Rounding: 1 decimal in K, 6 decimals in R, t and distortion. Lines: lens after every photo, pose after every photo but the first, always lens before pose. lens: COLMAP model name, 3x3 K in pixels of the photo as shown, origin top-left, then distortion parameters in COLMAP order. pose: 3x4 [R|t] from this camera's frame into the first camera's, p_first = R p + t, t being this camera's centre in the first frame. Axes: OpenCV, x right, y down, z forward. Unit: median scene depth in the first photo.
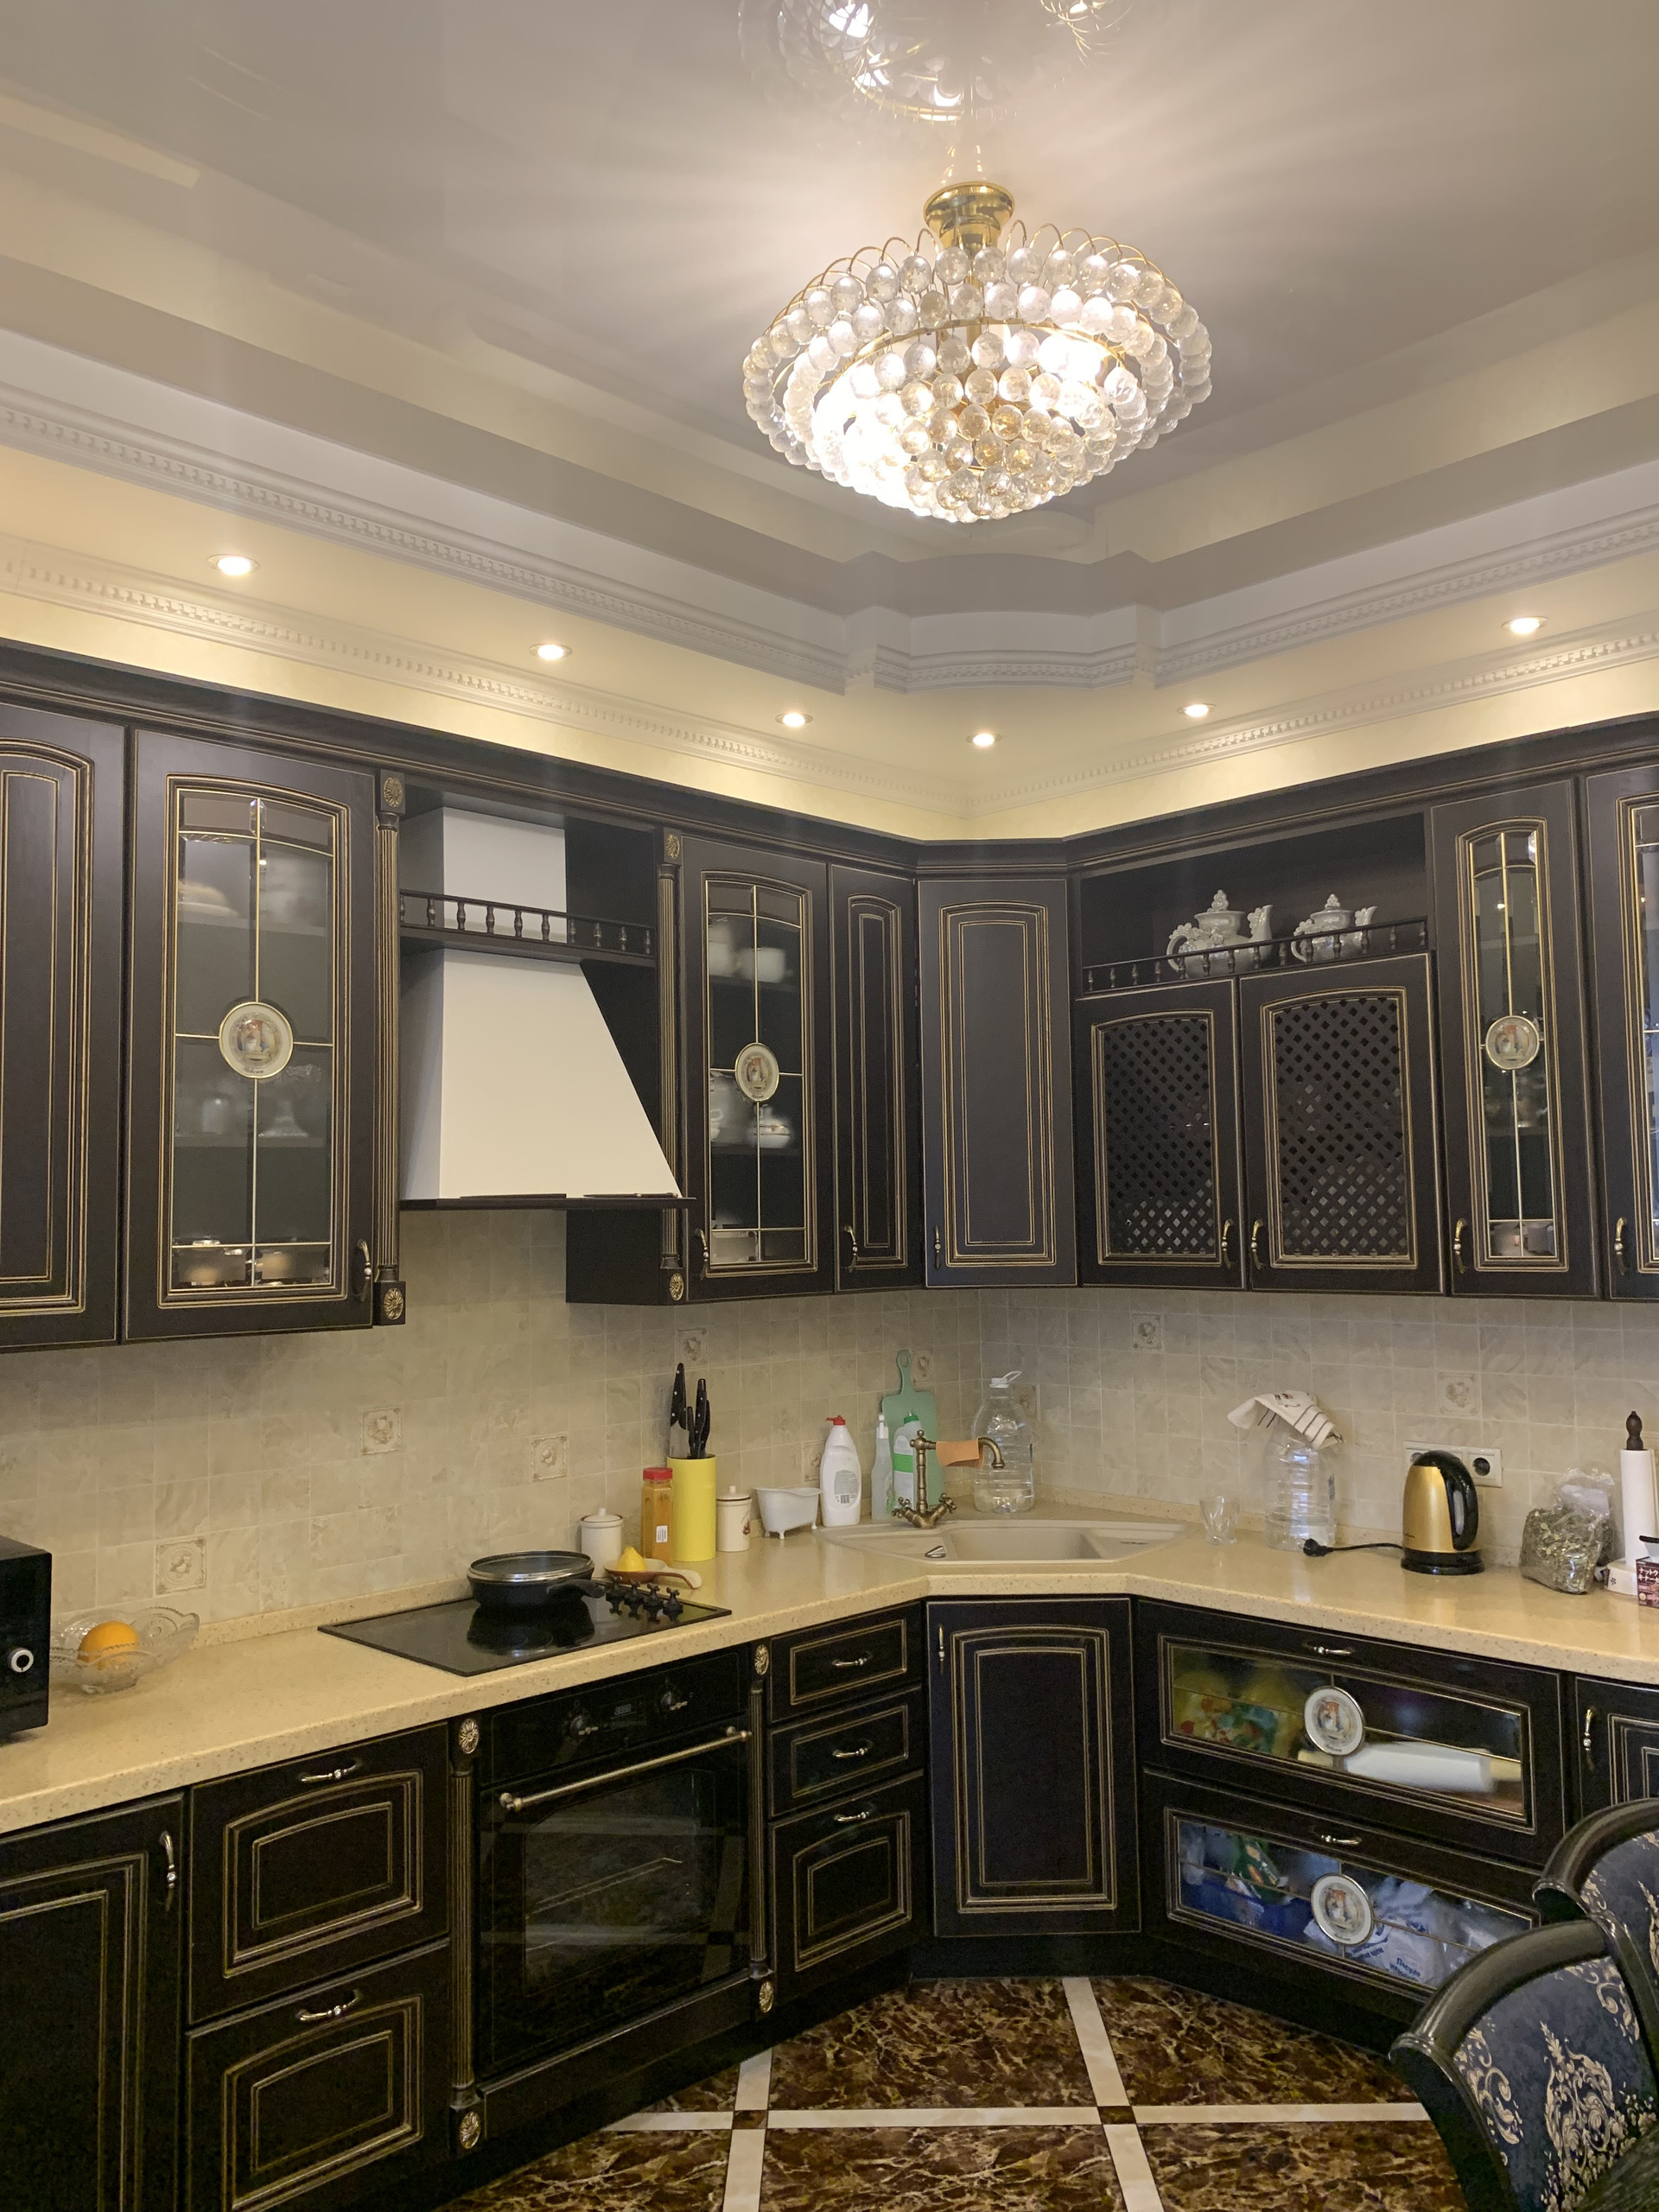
lens RADIAL K [[1715.2, 0, 819.0], [0, 1715.2, 1097.9], [0, 0, 1]] dist [0.038608, -0.008527]
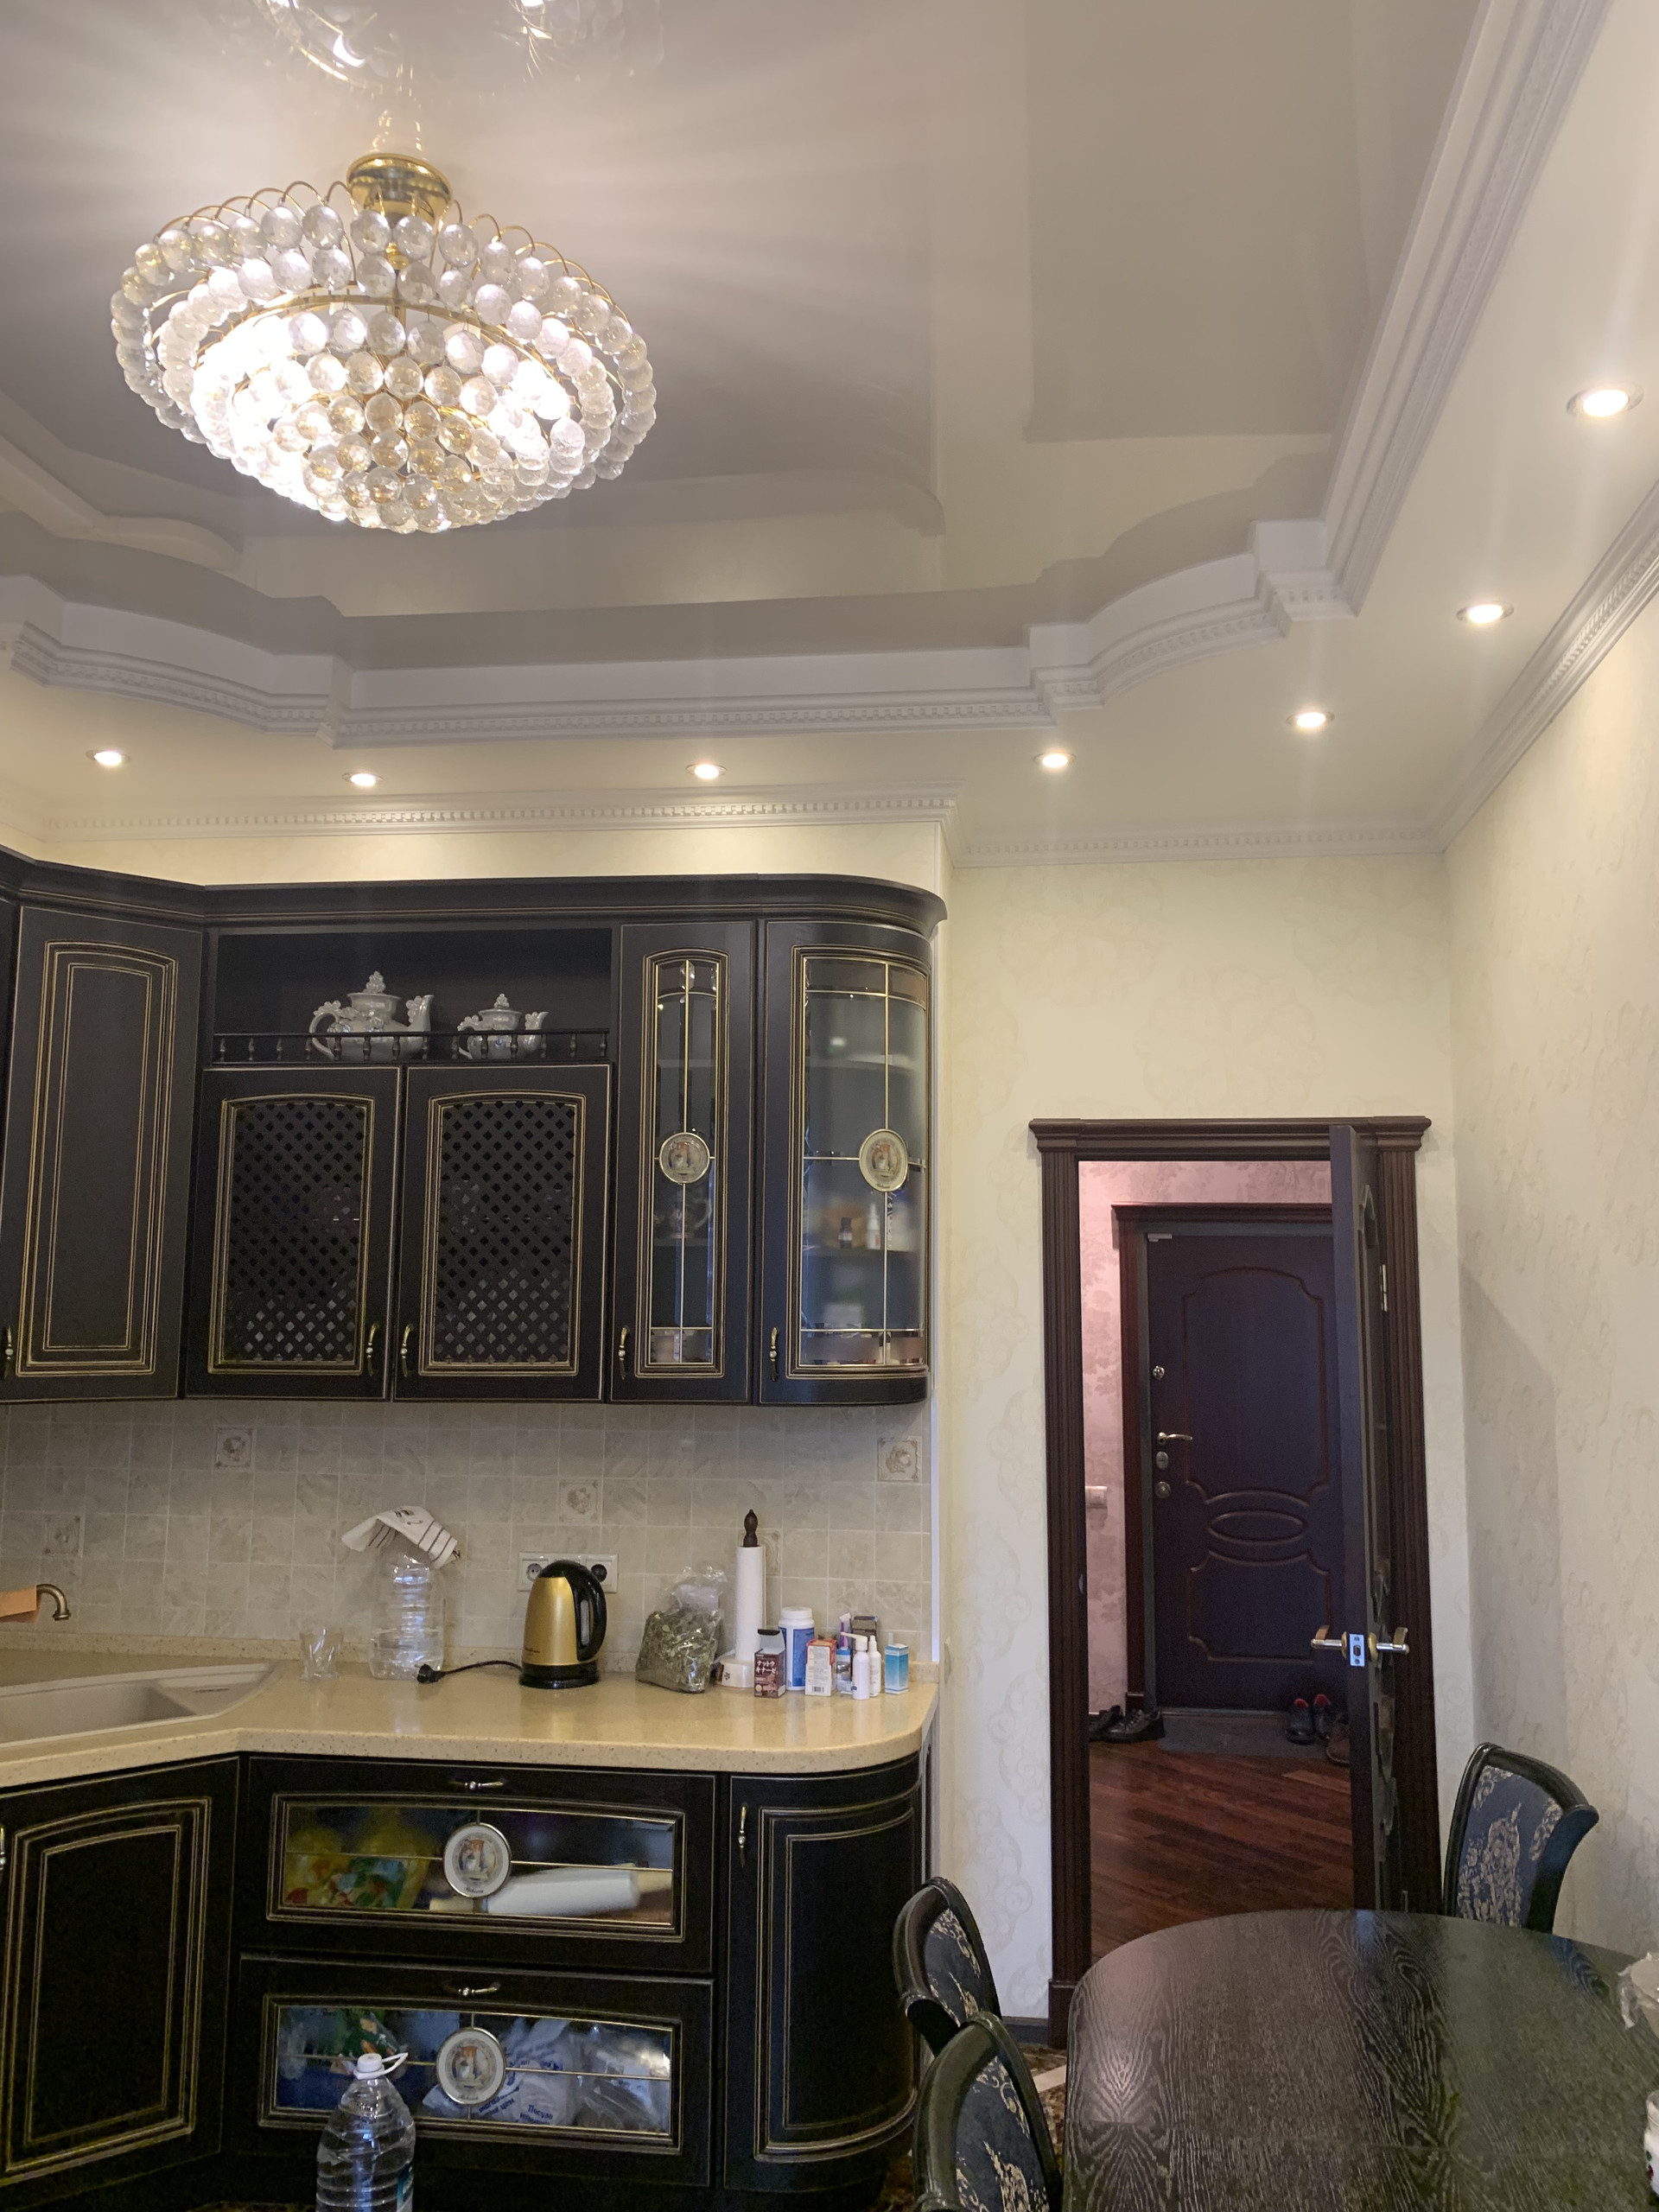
lens RADIAL K [[1716.1, 0, 829.5], [0, 1716.1, 1106.0], [0, 0, 1]] dist [0.063788, -0.049192]
pose [[0.801944, 0.093254, 0.590076, -0.132243], [-0.060789, 0.995353, -0.074687, 0.008693], [-0.594299, 0.024024, 0.803885, 0.102745]]
